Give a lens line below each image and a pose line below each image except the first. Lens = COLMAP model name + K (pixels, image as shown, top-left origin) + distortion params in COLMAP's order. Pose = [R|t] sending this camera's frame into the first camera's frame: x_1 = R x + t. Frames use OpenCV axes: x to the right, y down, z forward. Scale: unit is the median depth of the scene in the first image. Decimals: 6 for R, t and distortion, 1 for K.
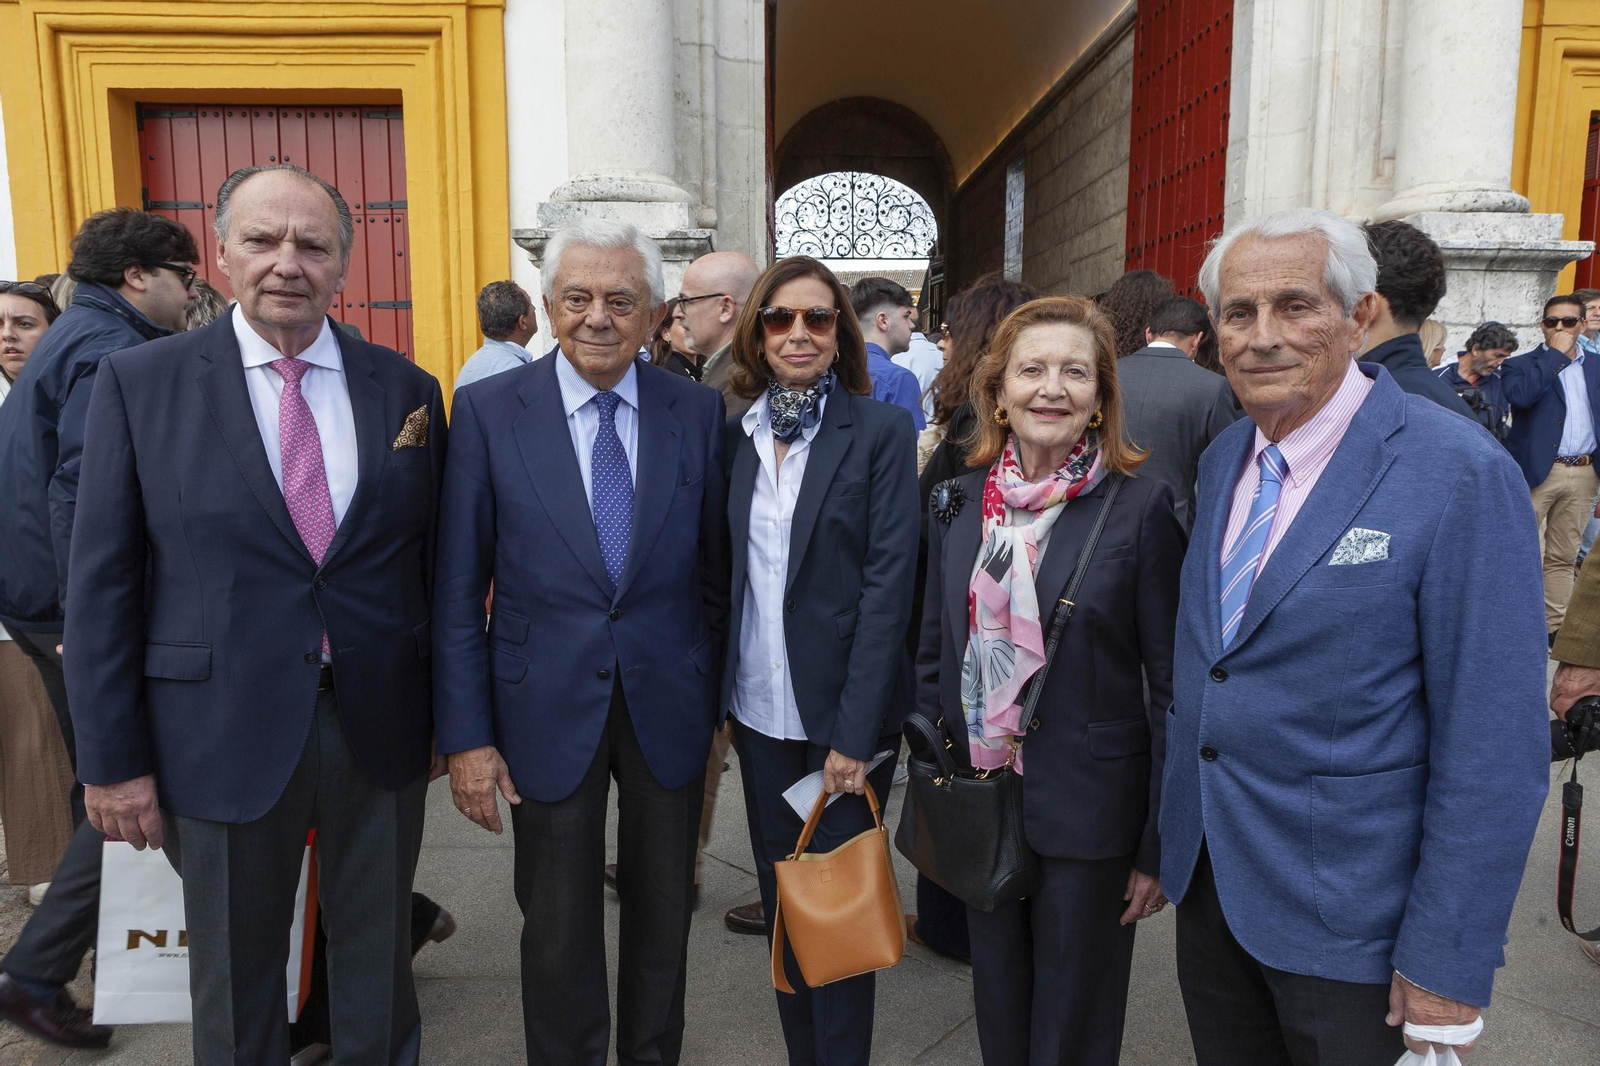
lens RADIAL K [[1034.7, 0, 800.0], [0, 1034.7, 533.0], [0, 0, 1]] dist [-0.063049, 0.023961]
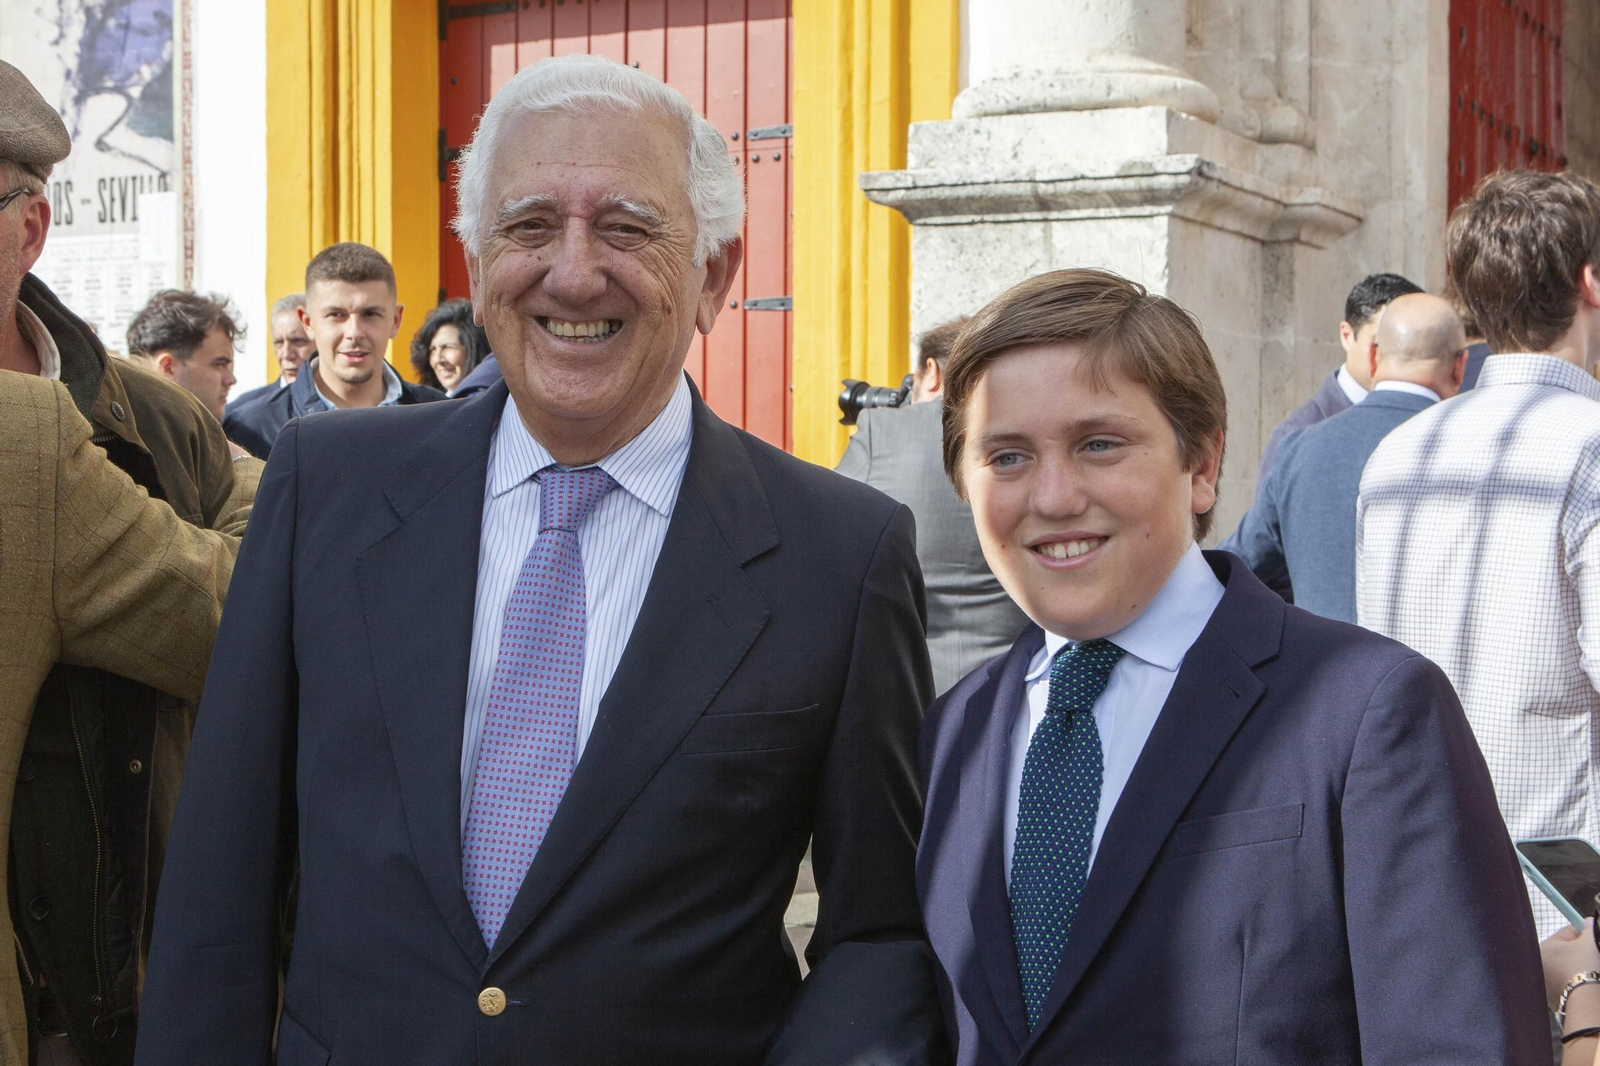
lens RADIAL K [[2235.4, 0, 800.0], [0, 2235.4, 533.0], [0, 0, 1]] dist [-0.116026, -0.018519]
pose [[0.854366, 0.020698, -0.519260, 0.273085], [-0.071800, 0.994325, -0.078503, -0.001120], [0.514688, 0.104353, 0.851003, -0.034365]]
